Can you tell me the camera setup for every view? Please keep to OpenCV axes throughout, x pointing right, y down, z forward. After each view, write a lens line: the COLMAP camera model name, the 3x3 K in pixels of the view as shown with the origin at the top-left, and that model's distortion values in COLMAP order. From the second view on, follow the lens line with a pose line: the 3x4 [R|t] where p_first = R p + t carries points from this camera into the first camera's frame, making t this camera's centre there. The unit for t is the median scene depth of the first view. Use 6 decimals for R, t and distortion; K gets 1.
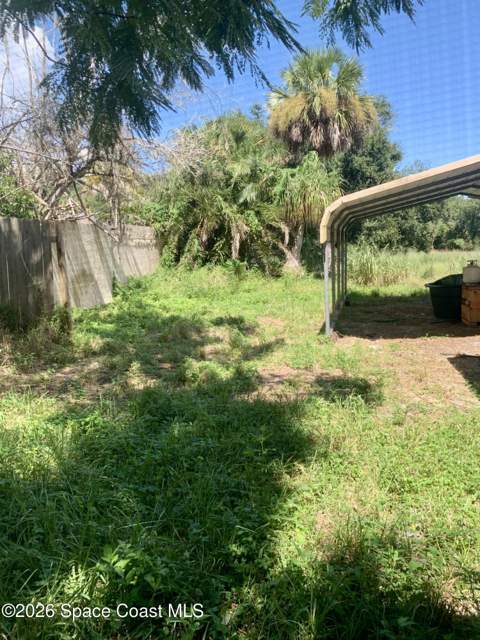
lens RADIAL K [[491.8, 0, 252.7], [0, 491.8, 320.2], [0, 0, 1]] dist [0.198372, -0.489414]
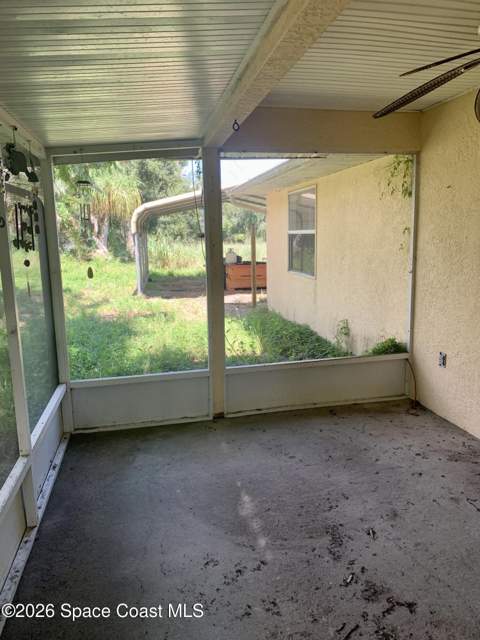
lens RADIAL K [[491.8, 0, 252.7], [0, 491.8, 320.2], [0, 0, 1]] dist [0.198372, -0.489414]
pose [[0.921196, -0.039311, 0.387107, -0.056118], [0.032282, 0.999175, 0.024645, 0.037759], [-0.387757, -0.010207, 0.921705, -0.251214]]
